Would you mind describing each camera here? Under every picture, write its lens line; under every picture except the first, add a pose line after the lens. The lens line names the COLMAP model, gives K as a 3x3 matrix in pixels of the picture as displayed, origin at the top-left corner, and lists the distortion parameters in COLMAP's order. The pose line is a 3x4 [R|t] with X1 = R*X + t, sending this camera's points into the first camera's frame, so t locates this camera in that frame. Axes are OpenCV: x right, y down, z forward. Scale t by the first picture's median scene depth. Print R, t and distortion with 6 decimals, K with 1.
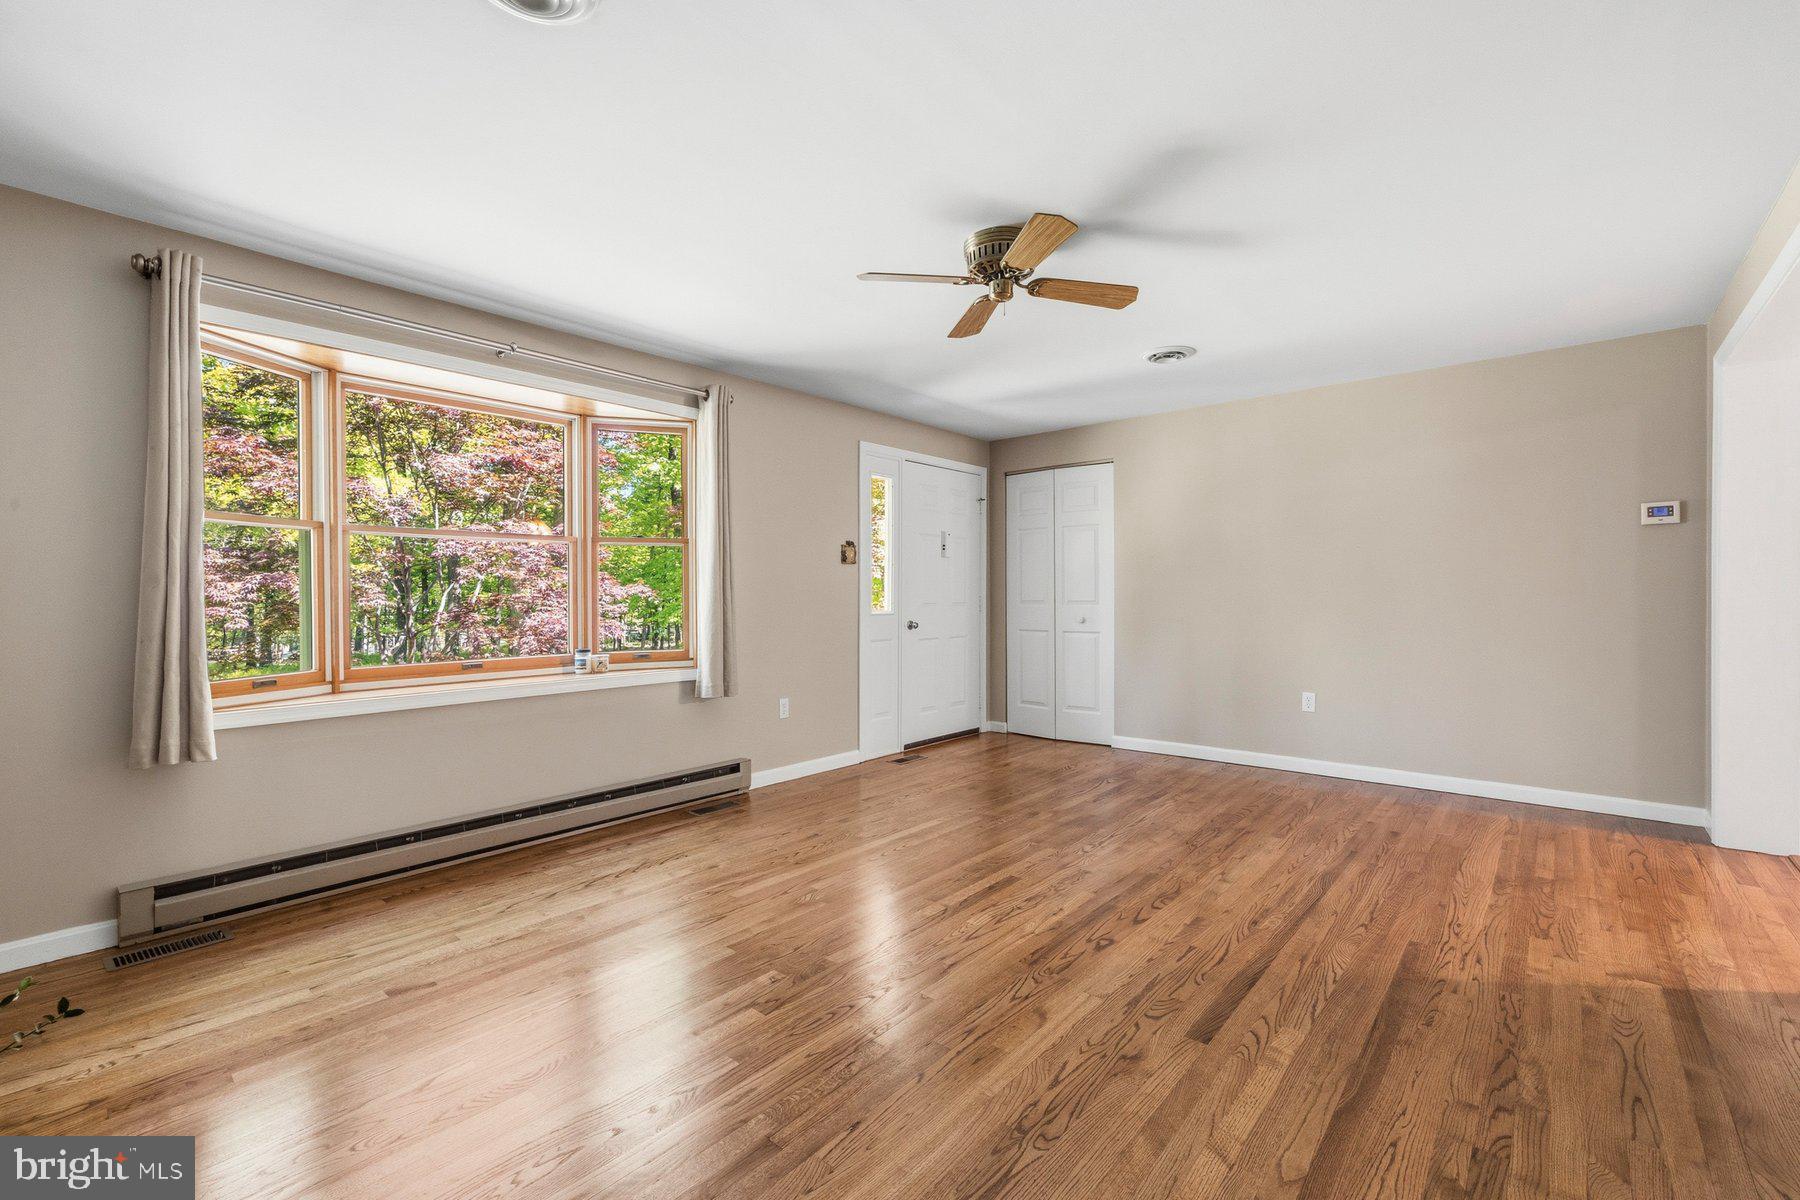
lens RADIAL K [[761.7, 0, 898.5], [0, 761.7, 591.0], [0, 0, 1]] dist [0.000402, 0.000299]
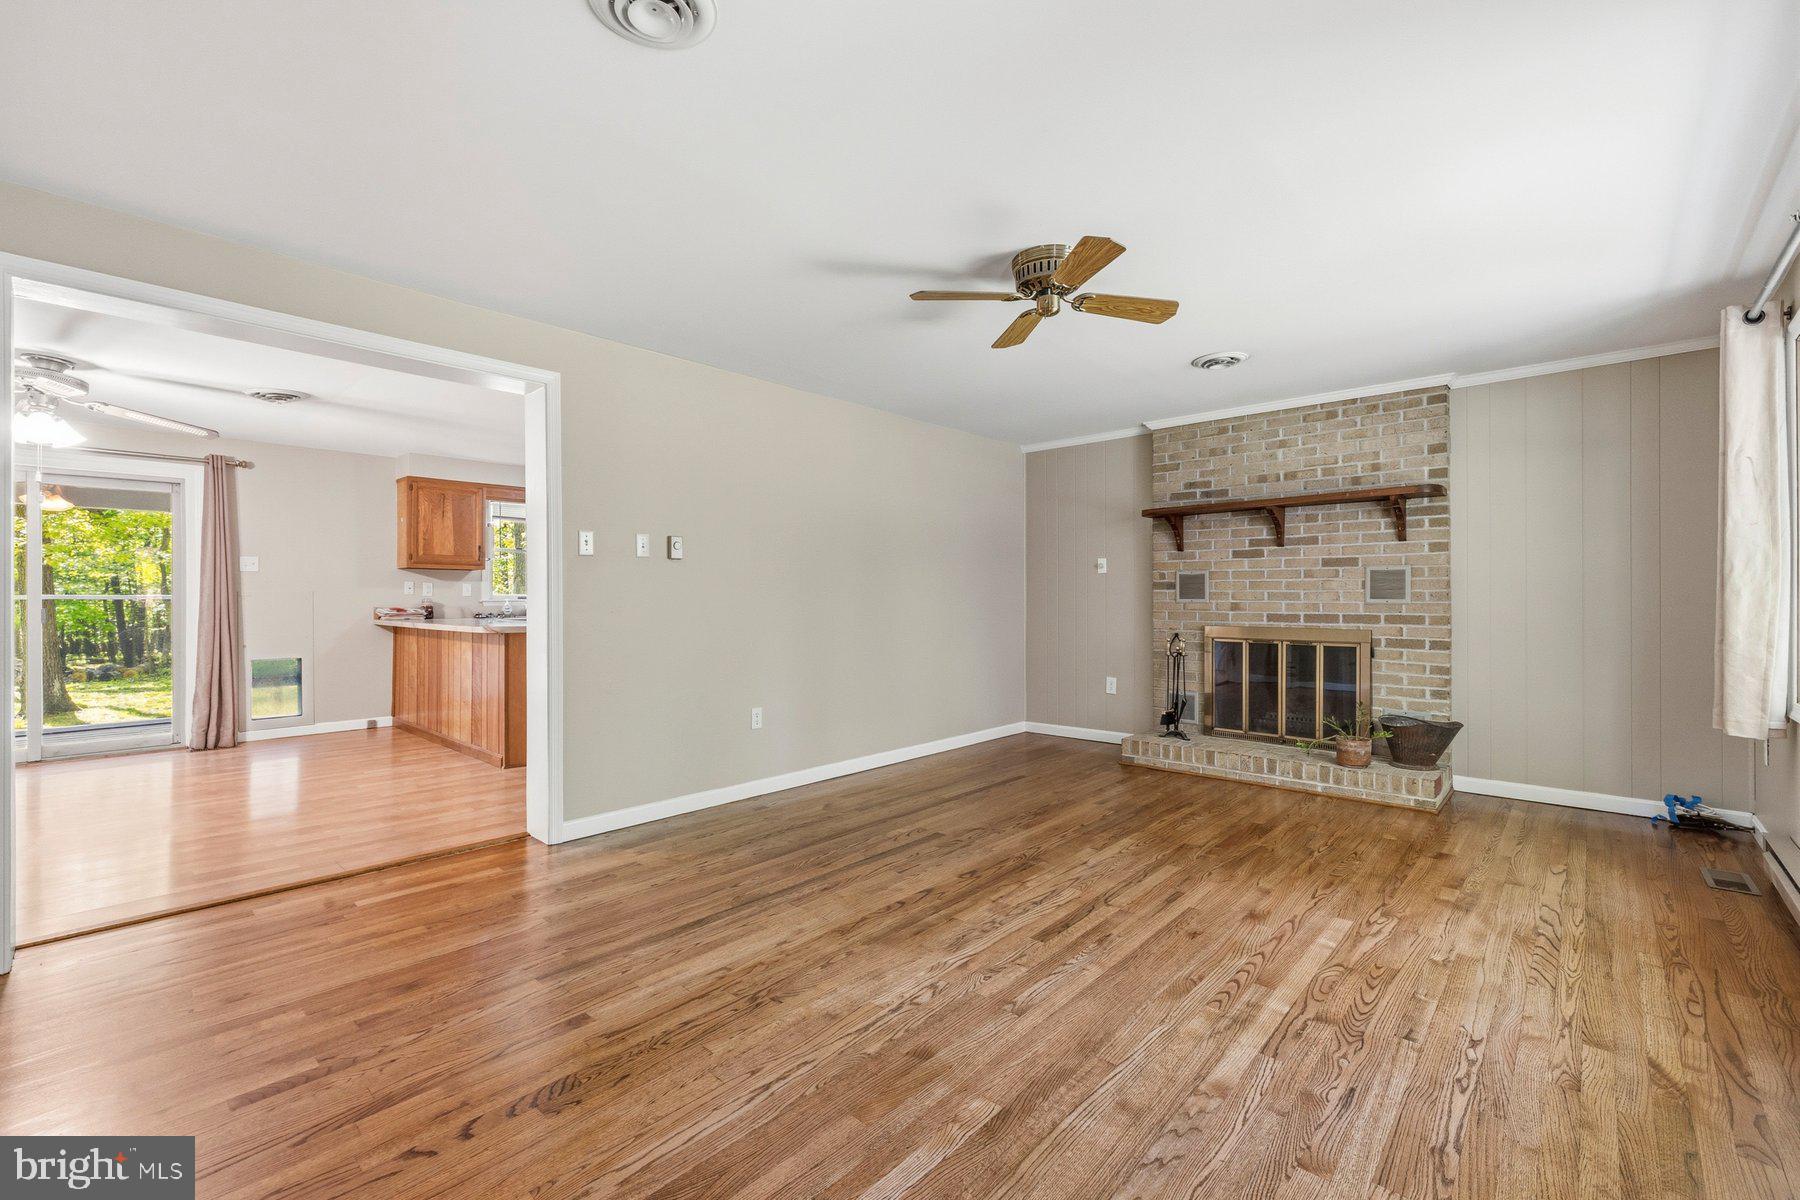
lens RADIAL K [[761.7, 0, 907.6], [0, 761.7, 593.7], [0, 0, 1]] dist [0.000402, 0.000299]
pose [[-0.999823, 0.007481, 0.017290, 0.289160], [0.007417, 0.999965, -0.003790, 0.003013], [-0.017317, -0.003661, -0.999843, 1.900188]]
